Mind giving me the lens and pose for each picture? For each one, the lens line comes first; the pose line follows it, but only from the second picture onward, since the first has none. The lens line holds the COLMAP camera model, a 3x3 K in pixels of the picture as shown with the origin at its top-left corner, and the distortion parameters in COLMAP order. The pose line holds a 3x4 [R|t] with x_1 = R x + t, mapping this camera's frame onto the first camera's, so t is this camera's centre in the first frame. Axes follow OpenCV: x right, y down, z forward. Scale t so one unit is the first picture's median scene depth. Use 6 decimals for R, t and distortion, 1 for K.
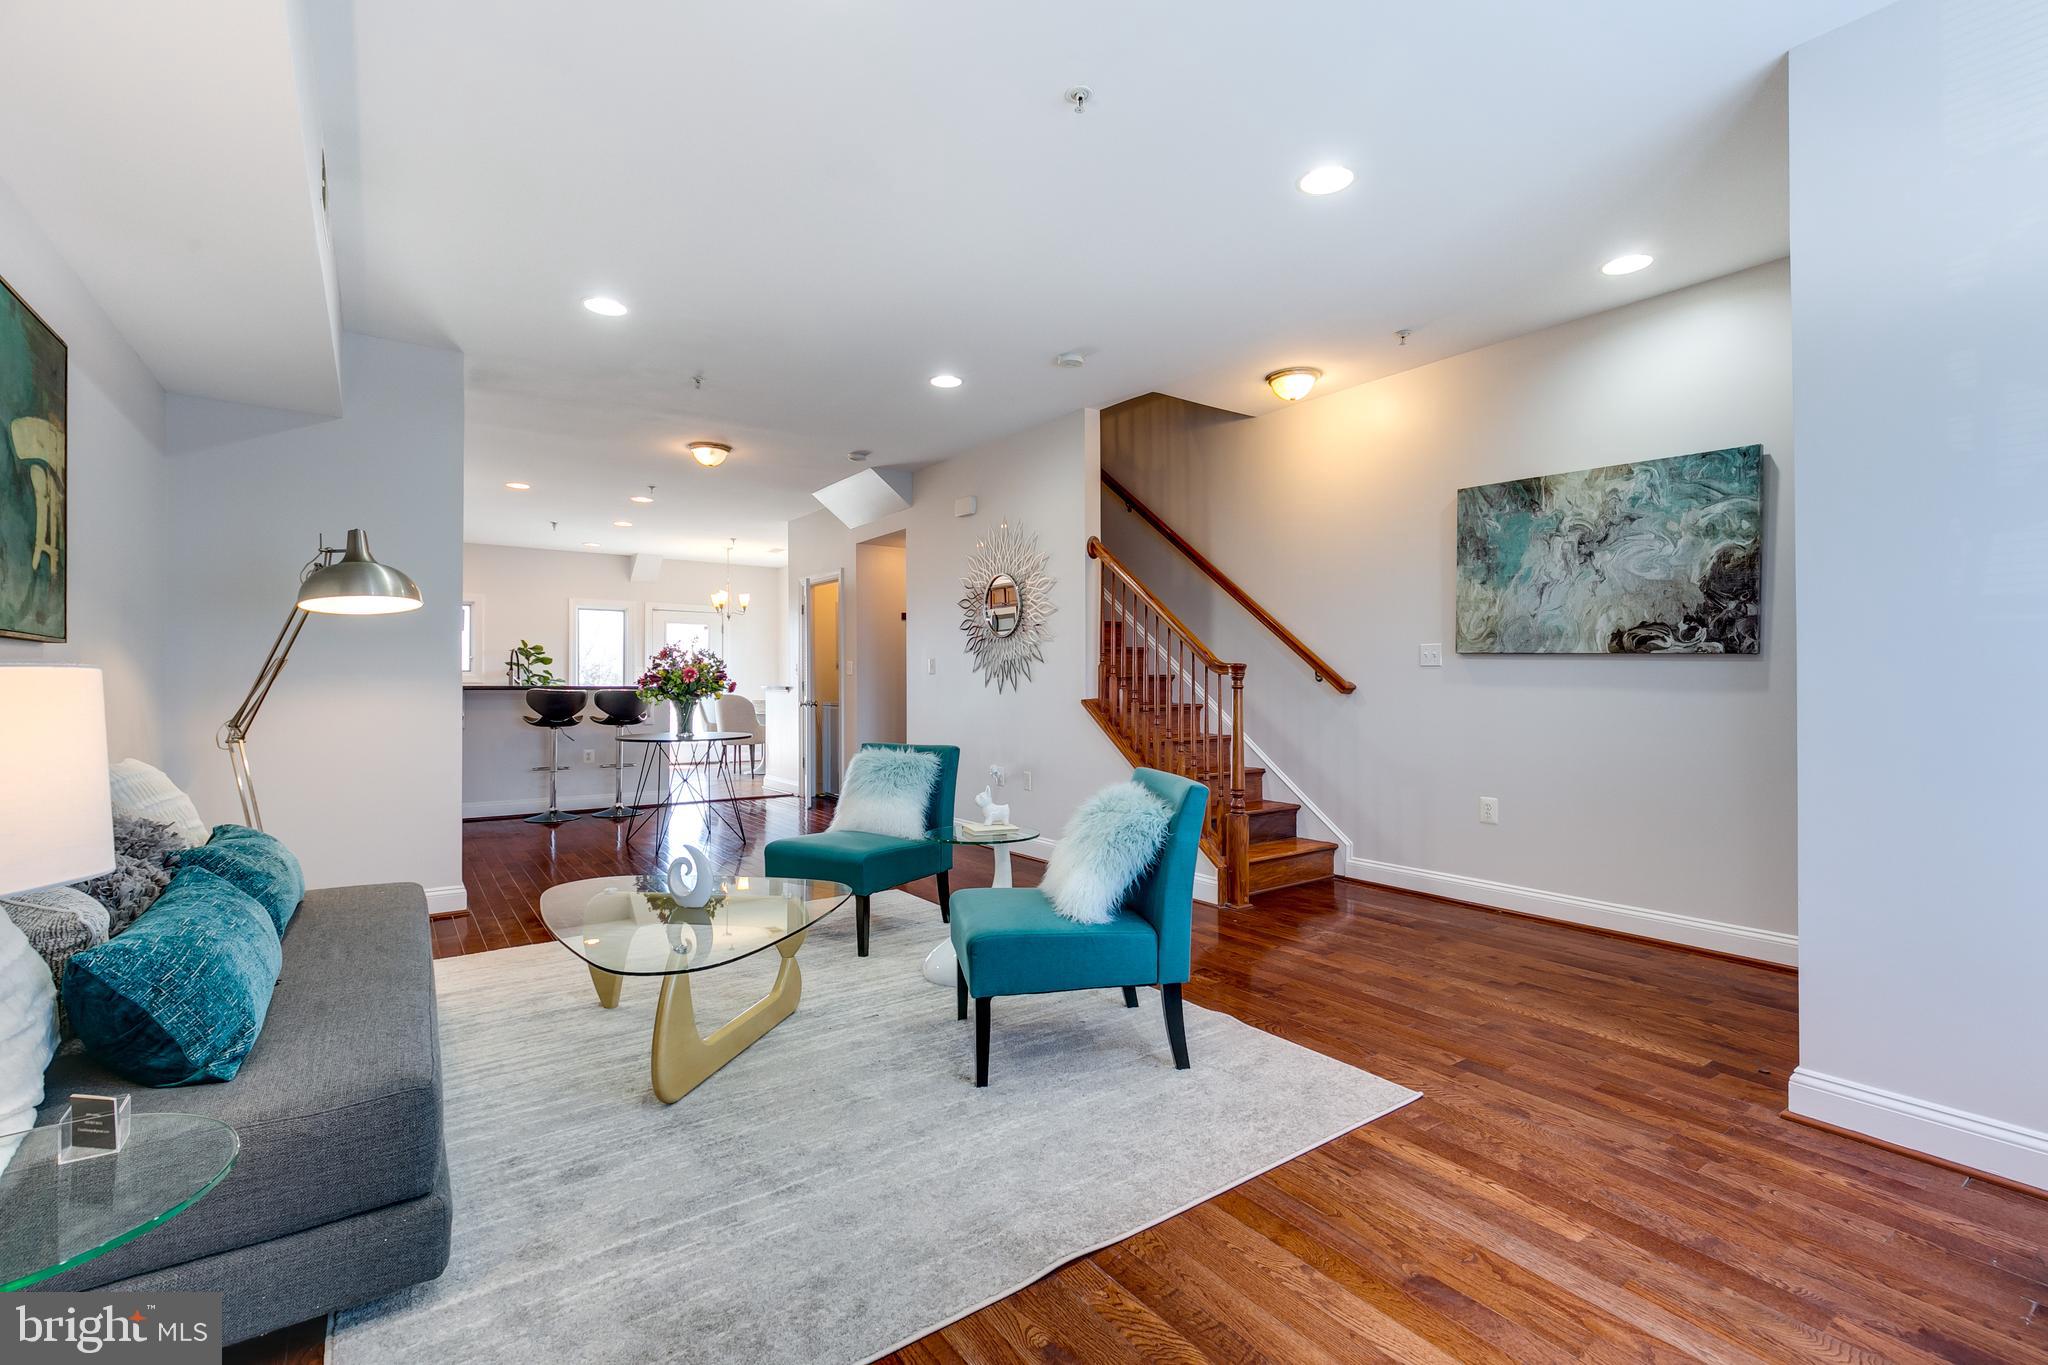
lens RADIAL K [[908.0, 0, 1028.7], [0, 908.0, 675.7], [0, 0, 1]] dist [-0.001258, 0.000062]
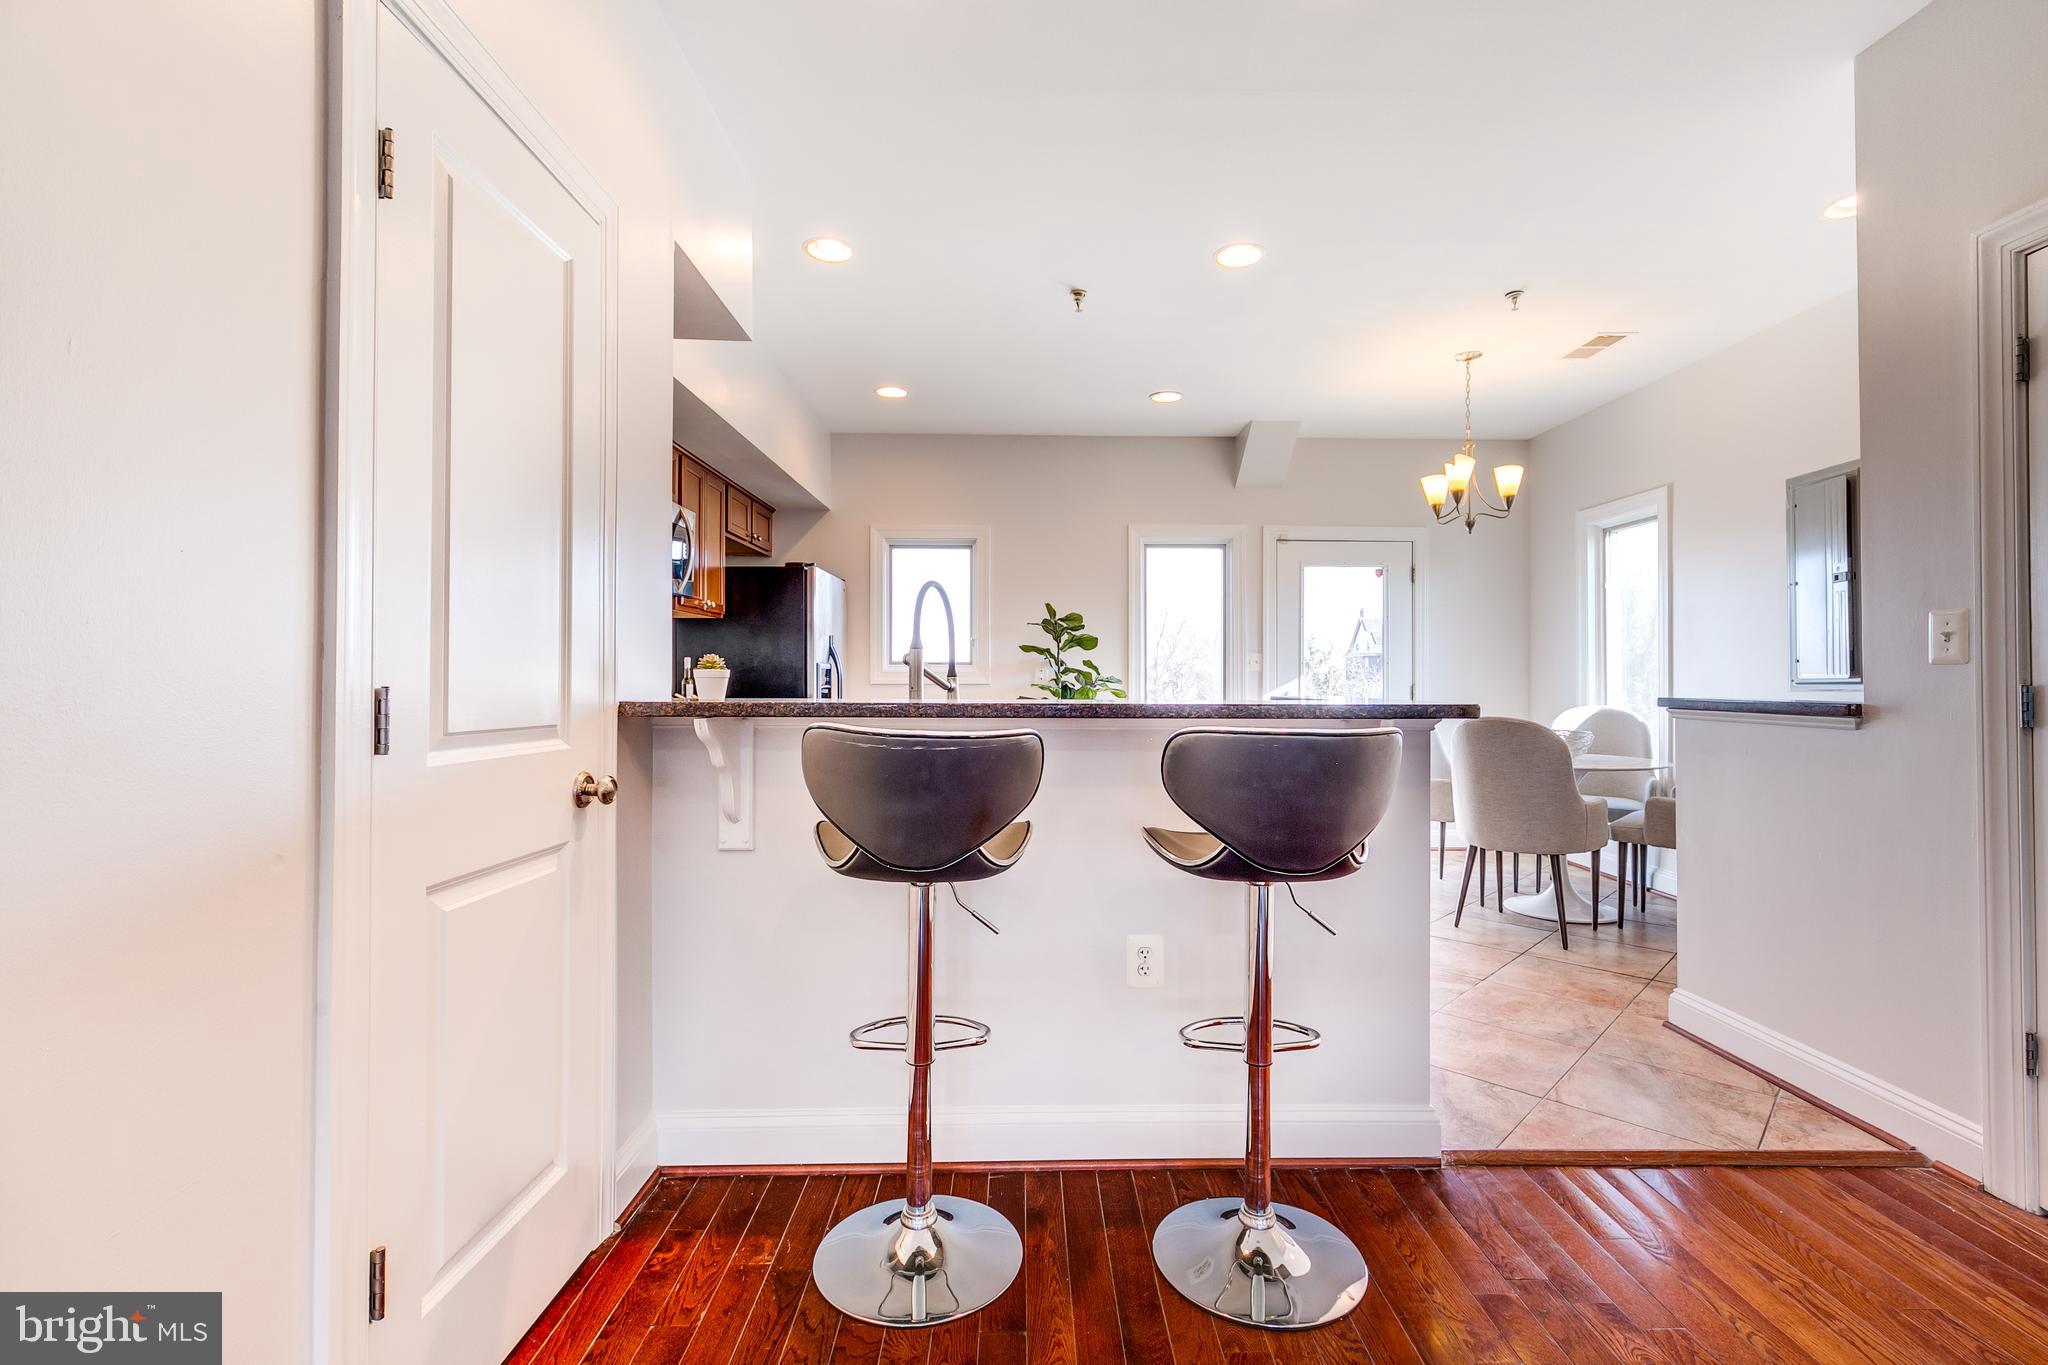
lens RADIAL K [[908.0, 0, 1028.7], [0, 908.0, 675.7], [0, 0, 1]] dist [-0.001258, 0.000062]
pose [[0.819815, -0.003773, -0.572616, -0.672541], [0.002968, 0.999993, -0.002340, 0.010054], [0.572621, 0.000219, 0.819820, 1.427061]]
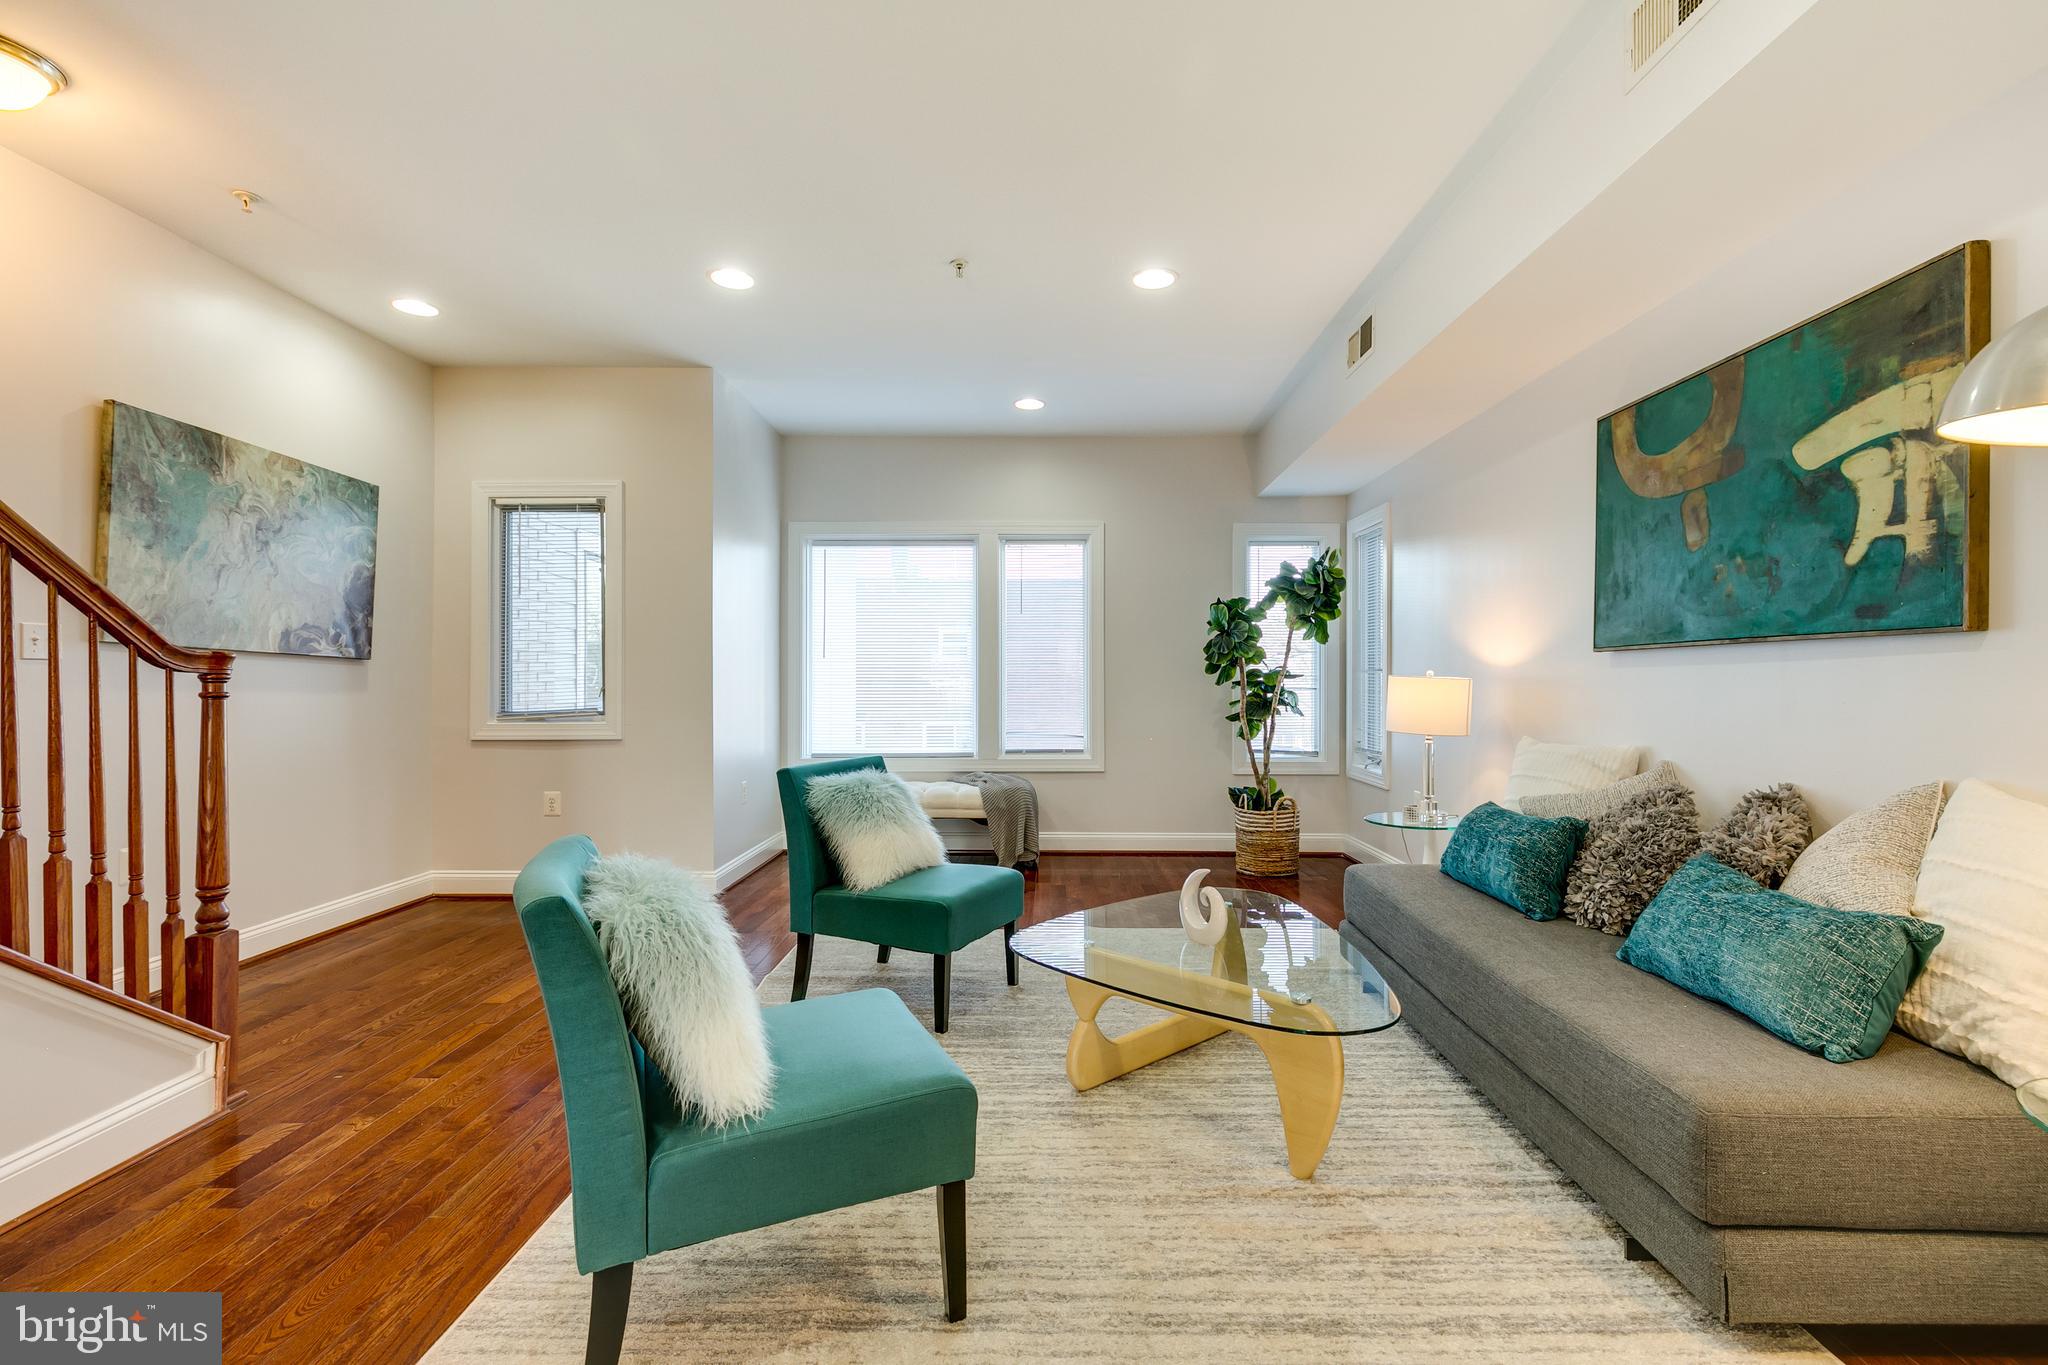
lens RADIAL K [[908.0, 0, 1028.7], [0, 908.0, 675.7], [0, 0, 1]] dist [-0.001258, 0.000062]
pose [[-0.806412, 0.004258, 0.591339, -0.502812], [-0.000039, 0.999974, -0.007255, 0.005021], [-0.591355, -0.005873, -0.806390, 1.208809]]
